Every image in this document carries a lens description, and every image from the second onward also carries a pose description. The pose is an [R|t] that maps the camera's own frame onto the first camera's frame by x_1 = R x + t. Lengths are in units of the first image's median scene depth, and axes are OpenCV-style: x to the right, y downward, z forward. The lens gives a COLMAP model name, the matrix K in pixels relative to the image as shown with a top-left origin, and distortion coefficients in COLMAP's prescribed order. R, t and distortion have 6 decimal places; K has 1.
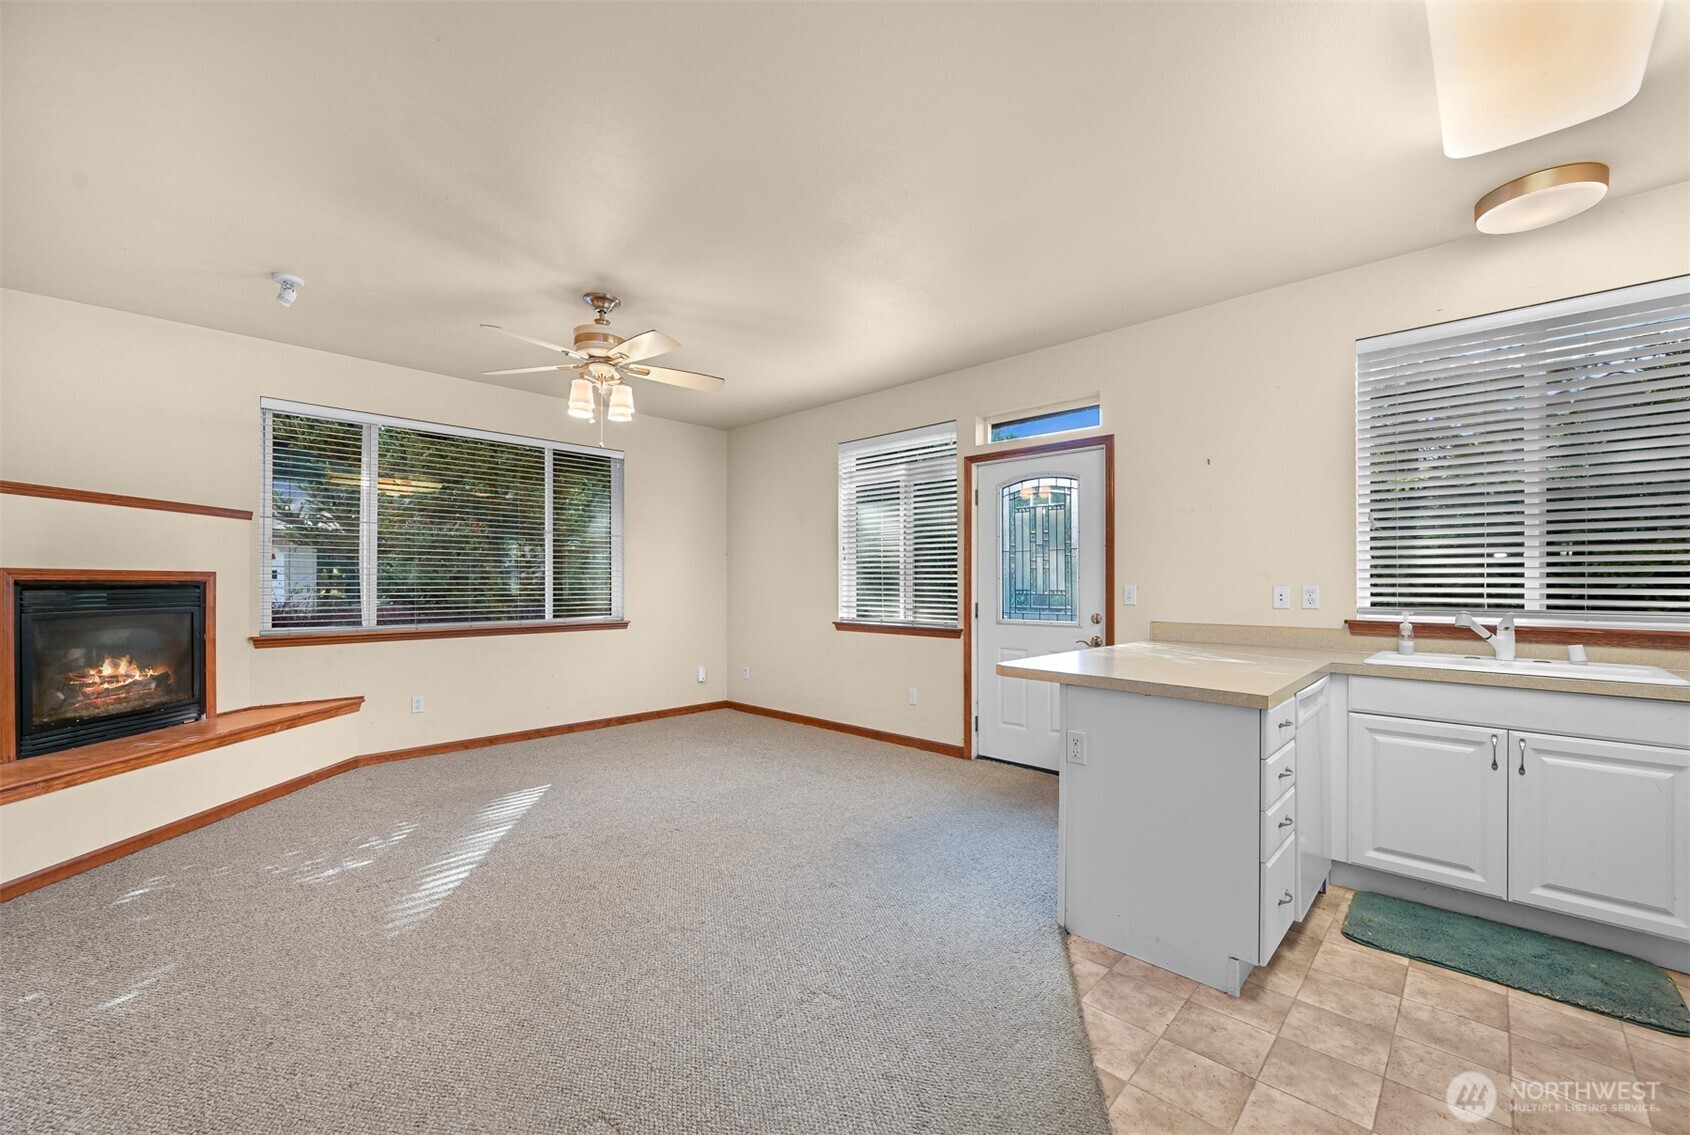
lens RADIAL K [[671.1, 0, 851.3], [0, 671.1, 584.4], [0, 0, 1]] dist [0.003412, -0.000232]
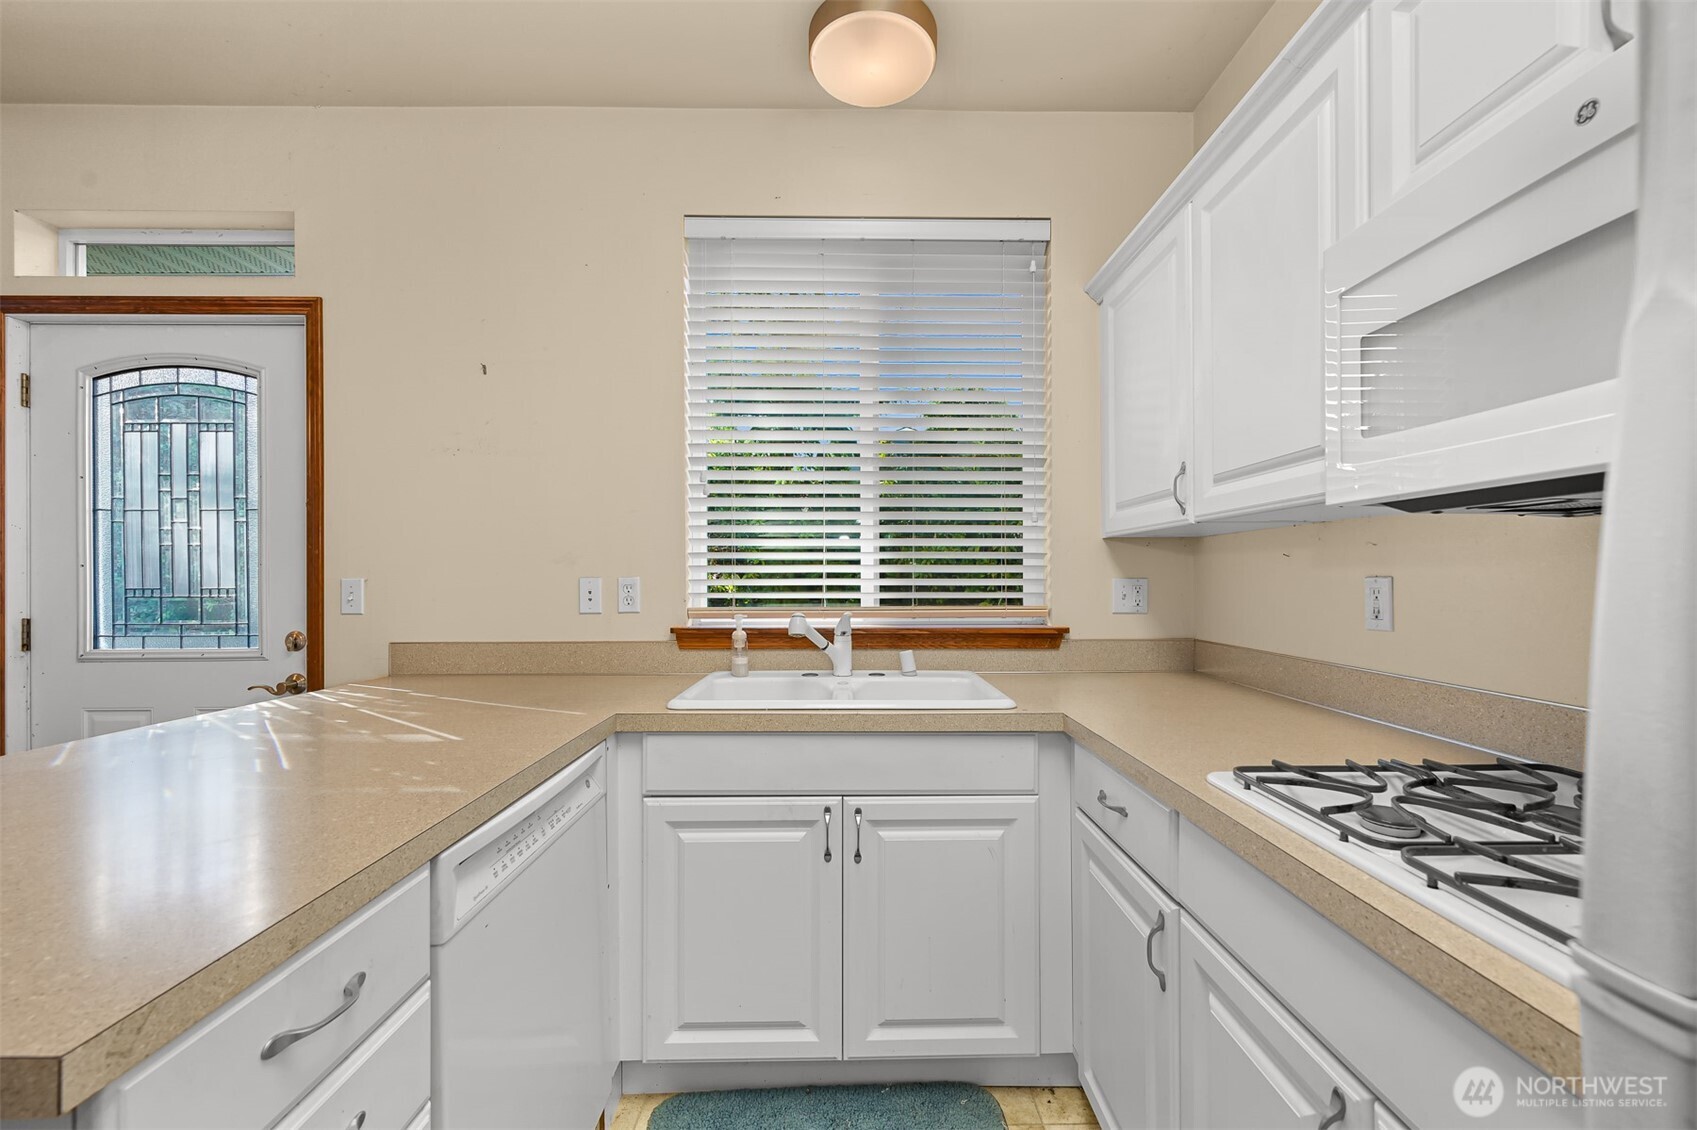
lens RADIAL K [[673.9, 0, 858.0], [0, 673.9, 574.0], [0, 0, 1]] dist [0.003412, -0.000232]
pose [[0.713134, 0.000465, 0.701028, 0.425560], [0.006372, 0.999954, -0.007145, 0.005915], [-0.700999, 0.009563, 0.713098, 0.420355]]
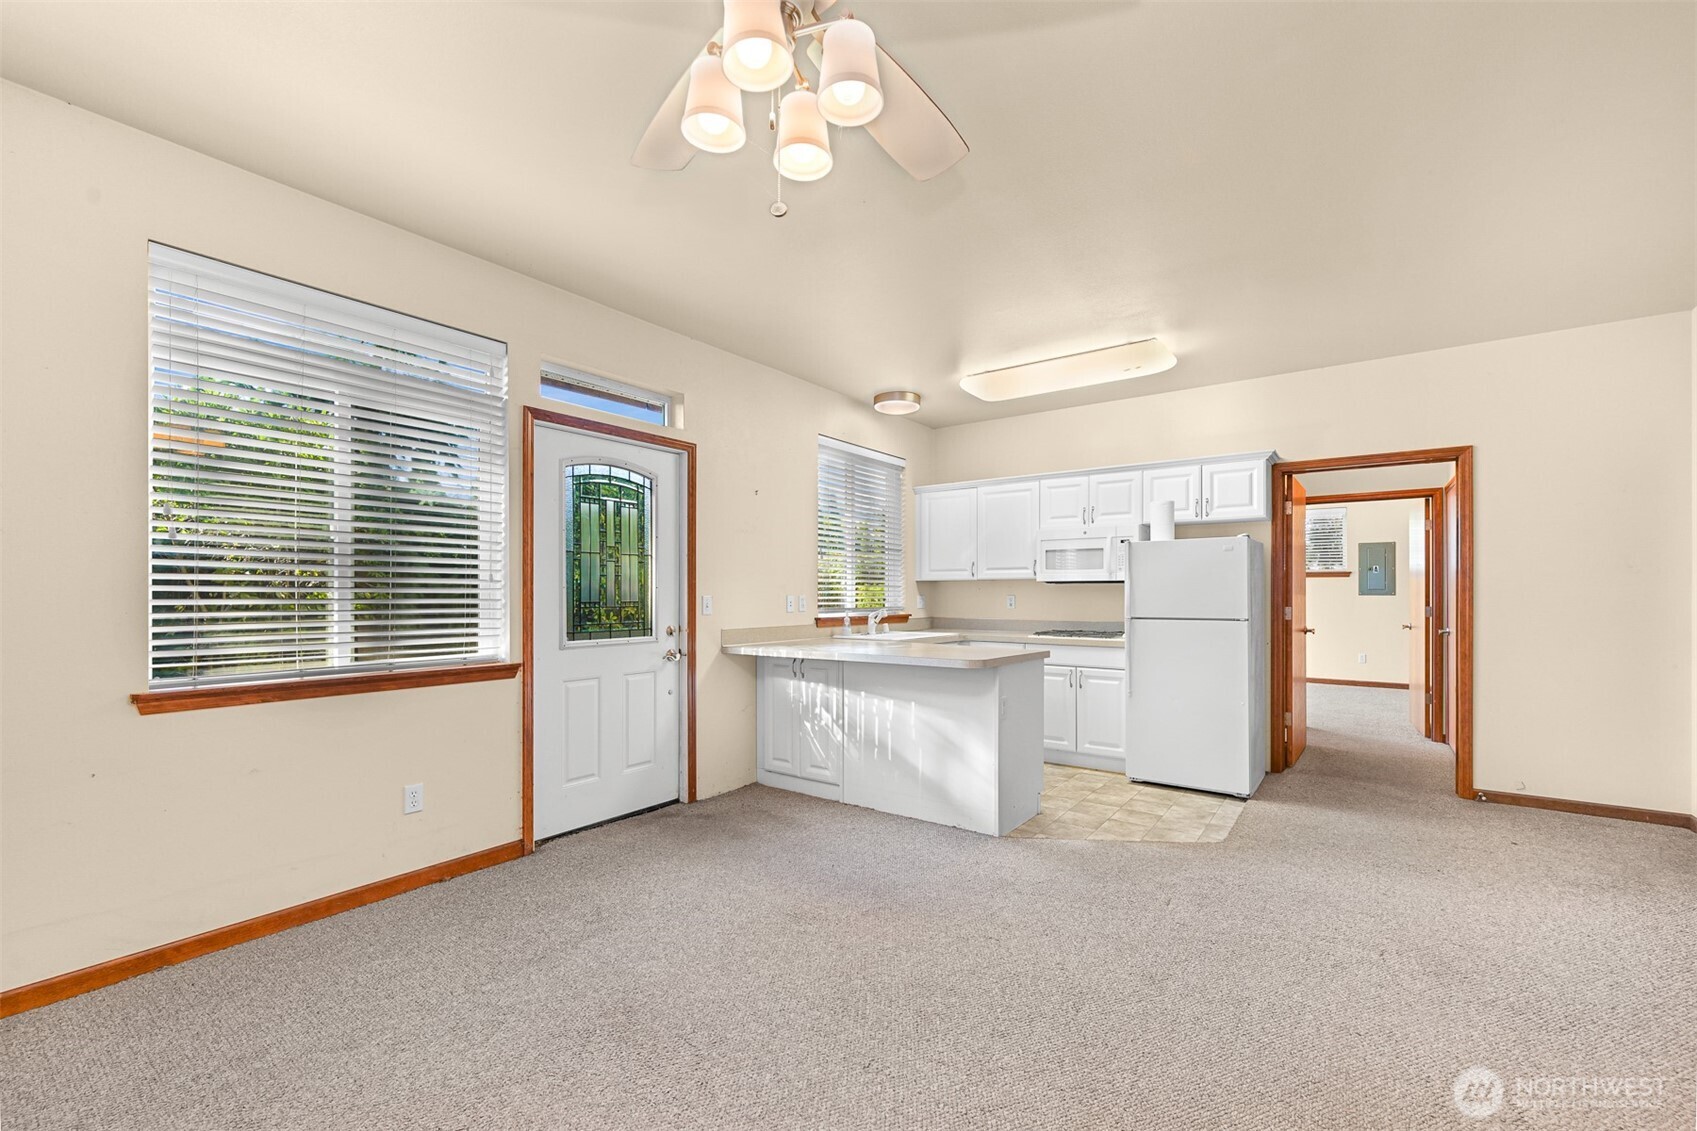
lens RADIAL K [[717.1, 0, 837.6], [0, 717.1, 592.2], [0, 0, 1]] dist [-0.000838, -0.000006]
pose [[-0.124243, 0.000784, 0.992251, -0.920922], [0.001400, 0.999999, -0.000615, -0.003527], [-0.992251, 0.001313, -0.124244, 1.233760]]
